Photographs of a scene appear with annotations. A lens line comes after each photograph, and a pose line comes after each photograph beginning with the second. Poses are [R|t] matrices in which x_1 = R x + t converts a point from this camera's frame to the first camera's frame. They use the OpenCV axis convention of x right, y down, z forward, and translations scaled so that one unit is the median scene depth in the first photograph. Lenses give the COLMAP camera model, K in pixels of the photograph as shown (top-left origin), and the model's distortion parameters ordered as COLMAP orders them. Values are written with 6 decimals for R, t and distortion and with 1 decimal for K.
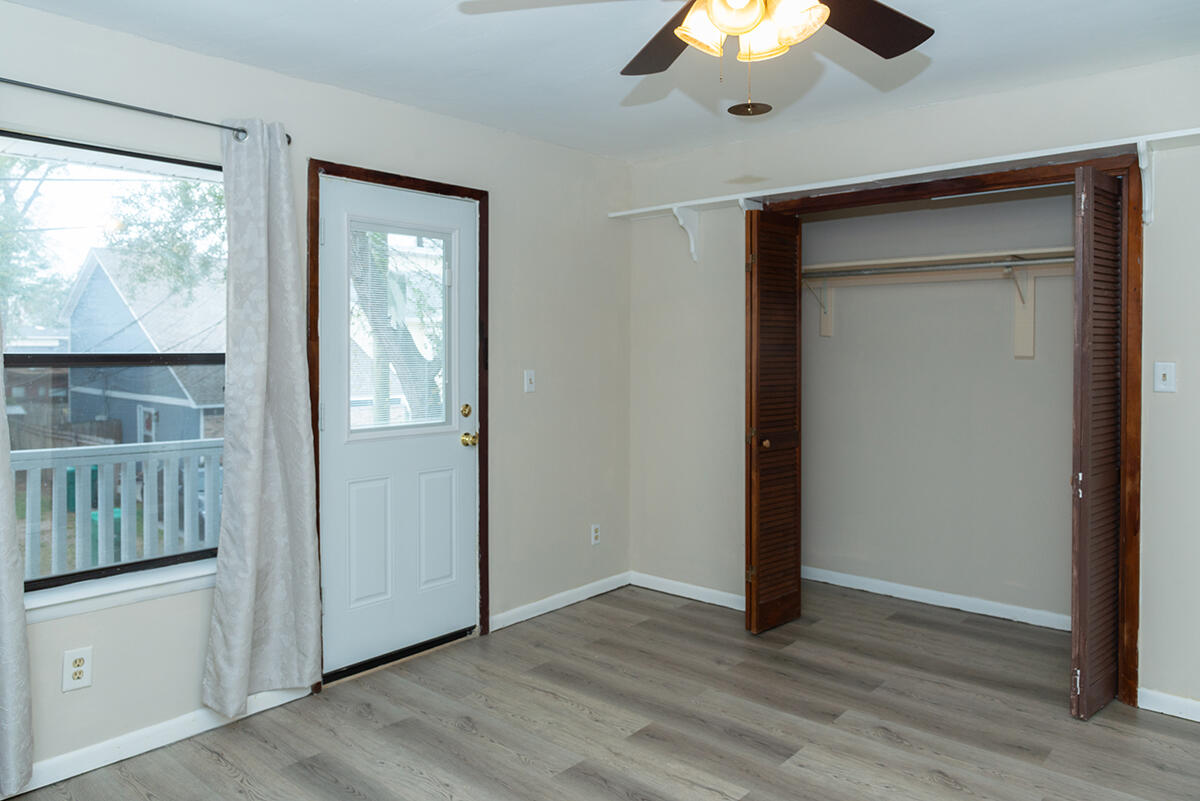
lens RADIAL K [[831.5, 0, 598.1], [0, 831.5, 354.2], [0, 0, 1]] dist [-0.001814, -0.005189]
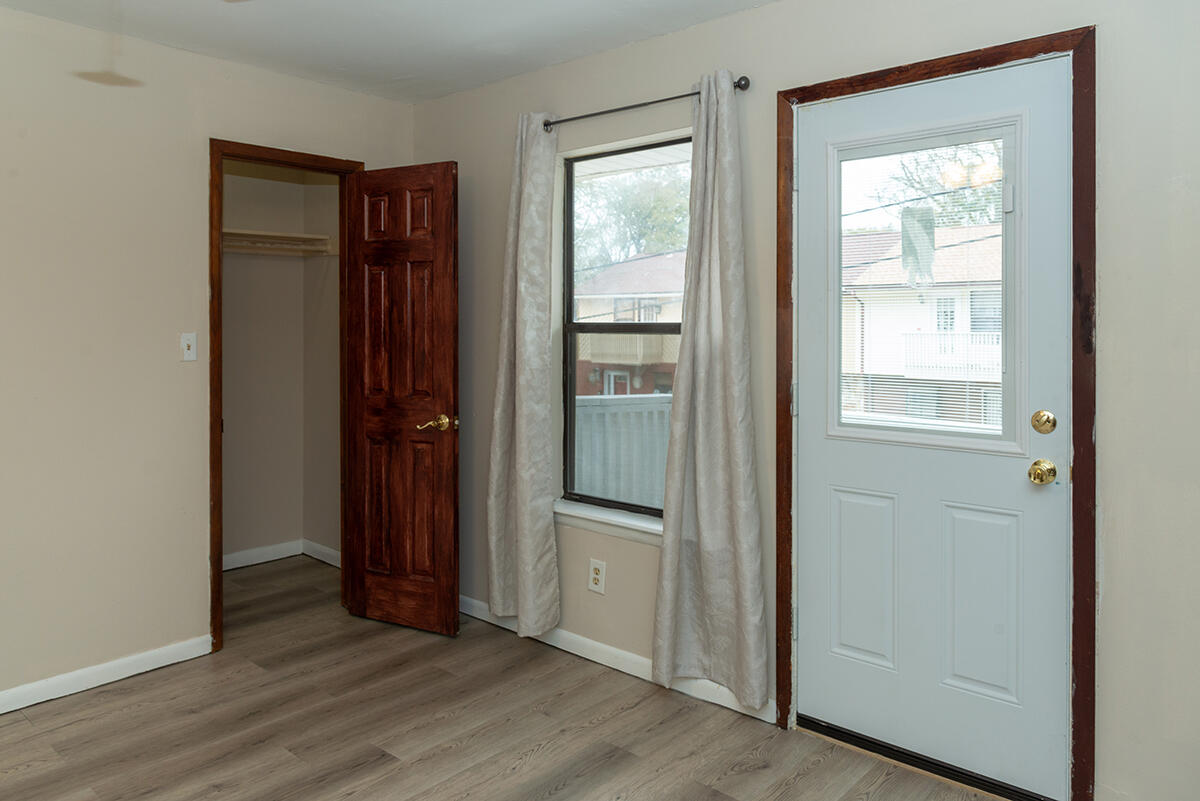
lens RADIAL K [[830.2, 0, 600.2], [0, 830.2, 325.8], [0, 0, 1]] dist [-0.003762, -0.004056]
pose [[-0.003861, 0.005721, -0.999976, 0.452930], [-0.003540, 0.999977, 0.005735, -0.001831], [0.999986, 0.003562, -0.003841, 0.746188]]
